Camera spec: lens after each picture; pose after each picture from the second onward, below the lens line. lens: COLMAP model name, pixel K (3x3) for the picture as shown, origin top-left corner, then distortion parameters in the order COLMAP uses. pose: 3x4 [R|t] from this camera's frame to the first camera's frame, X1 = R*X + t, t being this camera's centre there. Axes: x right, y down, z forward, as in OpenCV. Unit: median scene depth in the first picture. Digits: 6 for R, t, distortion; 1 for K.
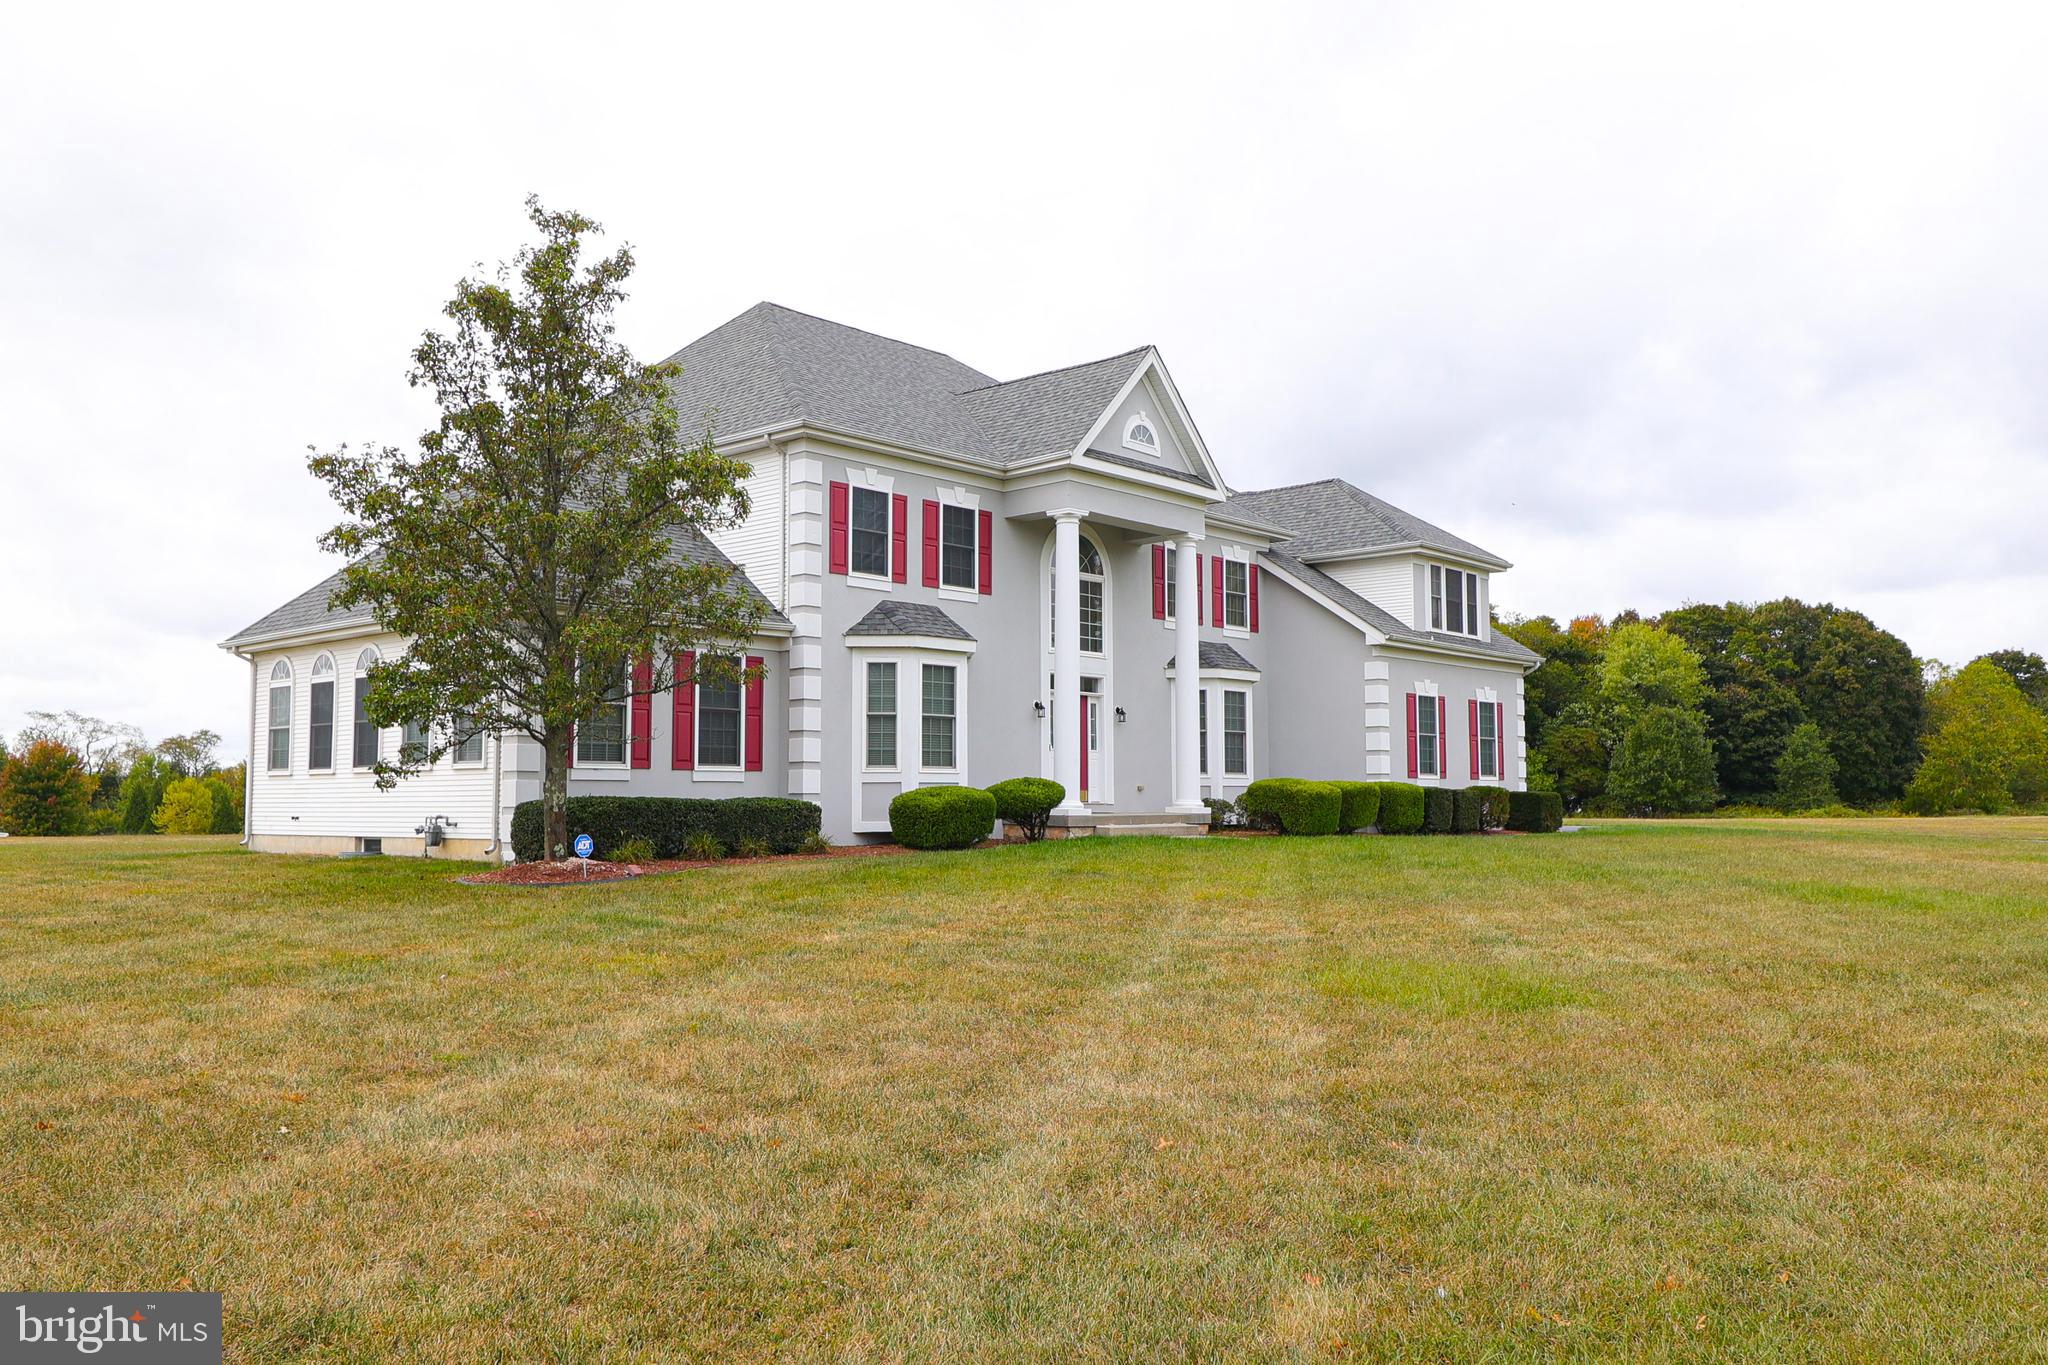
lens RADIAL K [[1556.3, 0, 1062.7], [0, 1556.3, 689.6], [0, 0, 1]] dist [-0.008544, -0.003646]
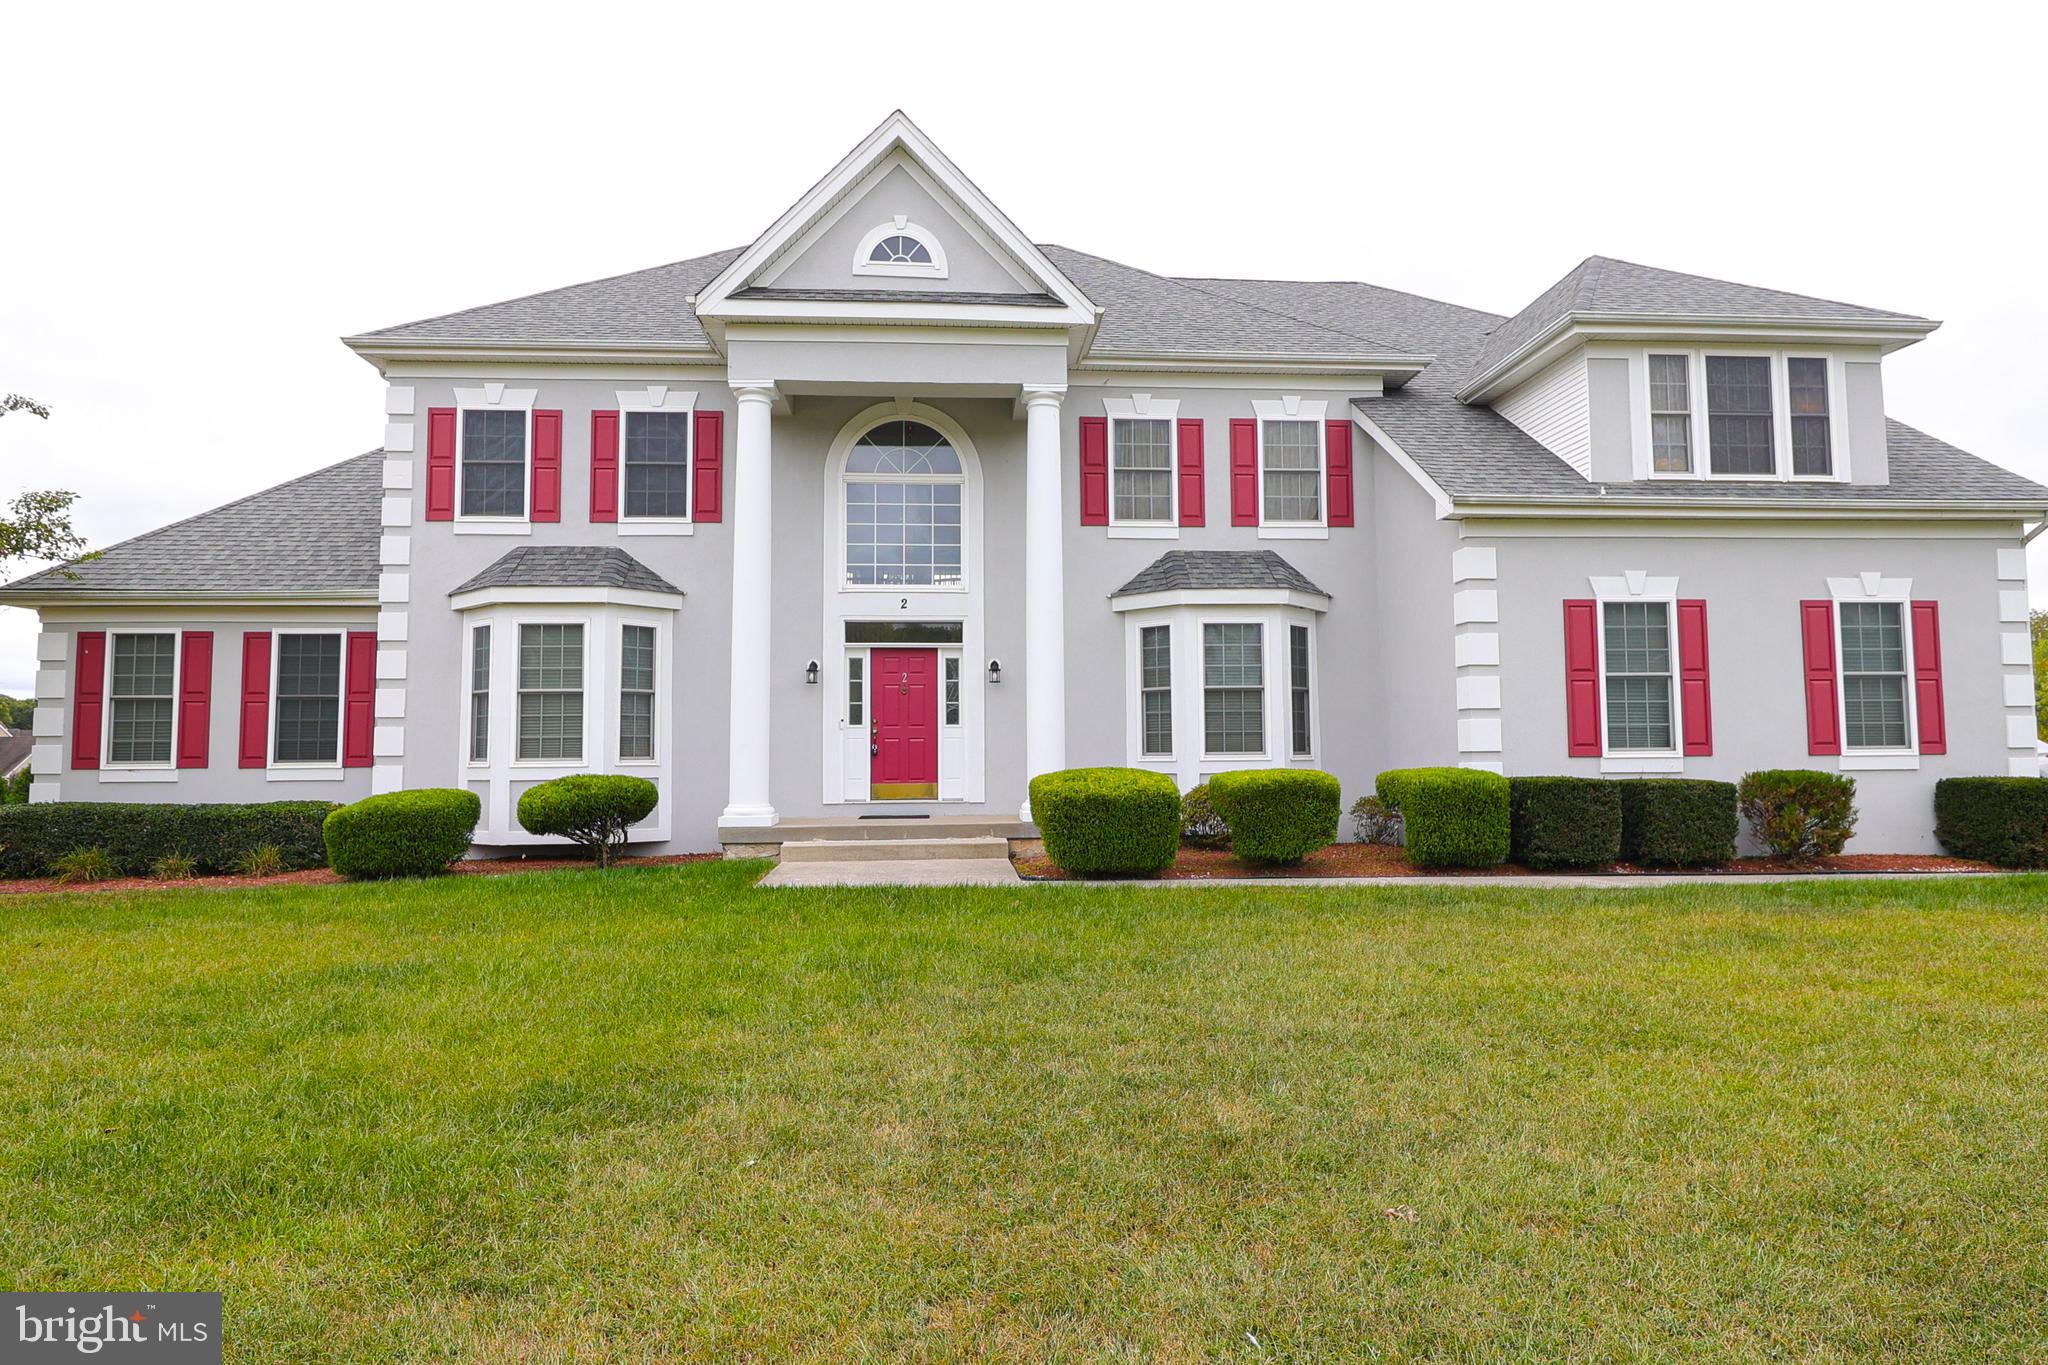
lens RADIAL K [[1384.7, 0, 1024.0], [0, 1384.7, 682.5], [0, 0, 1]] dist [-0.005235, -0.003340]
pose [[0.703097, -0.056206, -0.708869, 0.473349], [0.054084, 0.998211, -0.025504, 0.036148], [0.709034, -0.020406, 0.704879, 0.588452]]
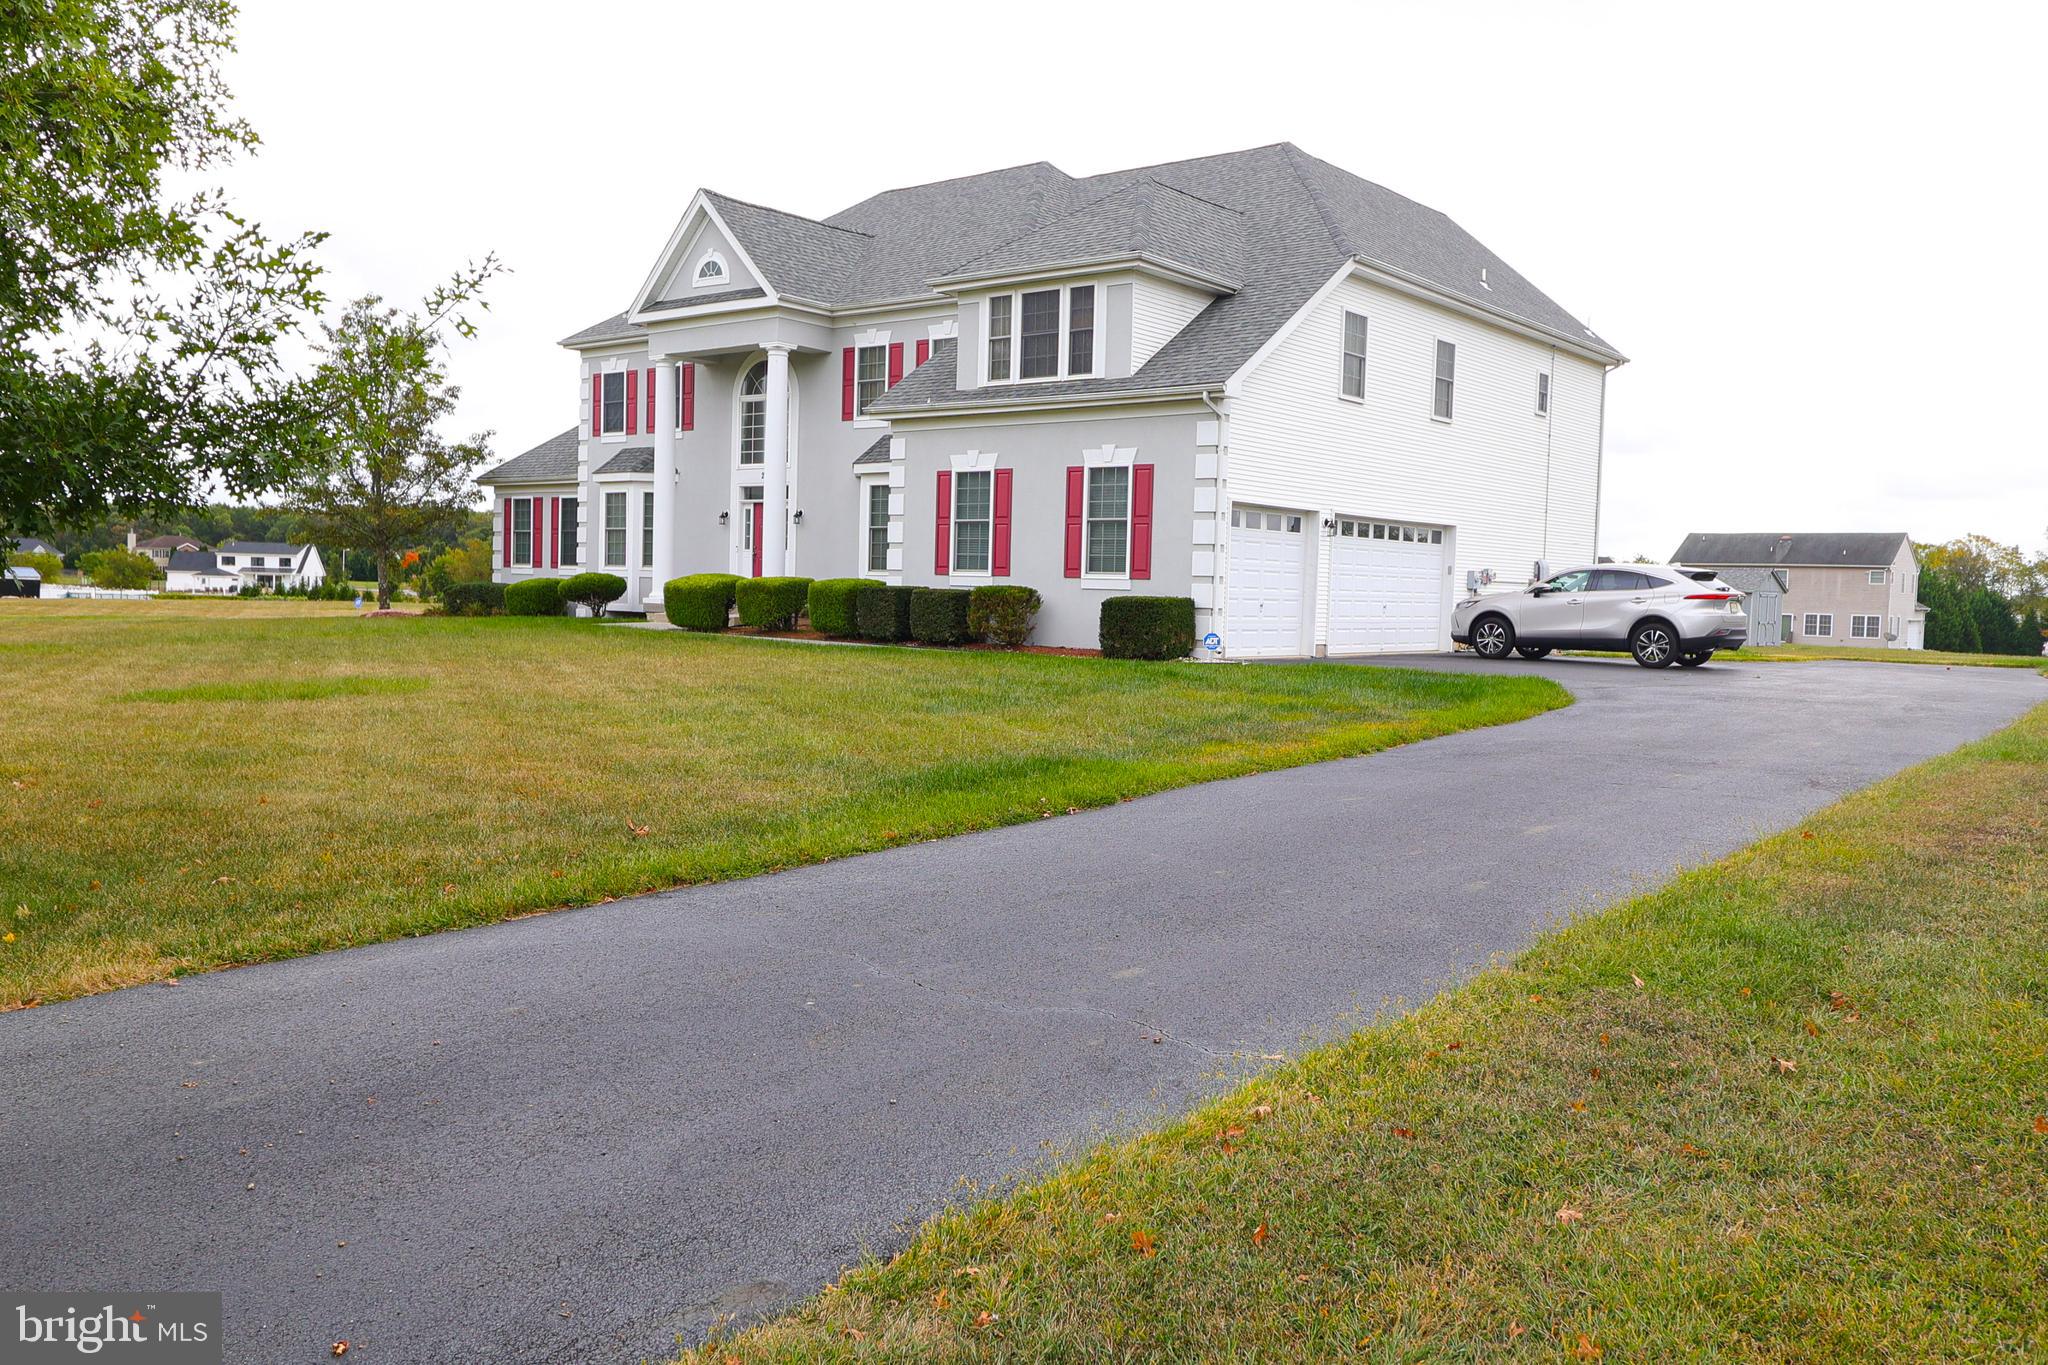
lens RADIAL K [[1556.3, 0, 1062.7], [0, 1556.3, 689.6], [0, 0, 1]] dist [-0.008544, -0.003646]
pose [[0.060034, 0.063445, -0.996178, 1.156273], [0.036575, 0.997168, 0.065712, 0.072046], [0.997526, -0.040380, 0.057543, 1.123069]]
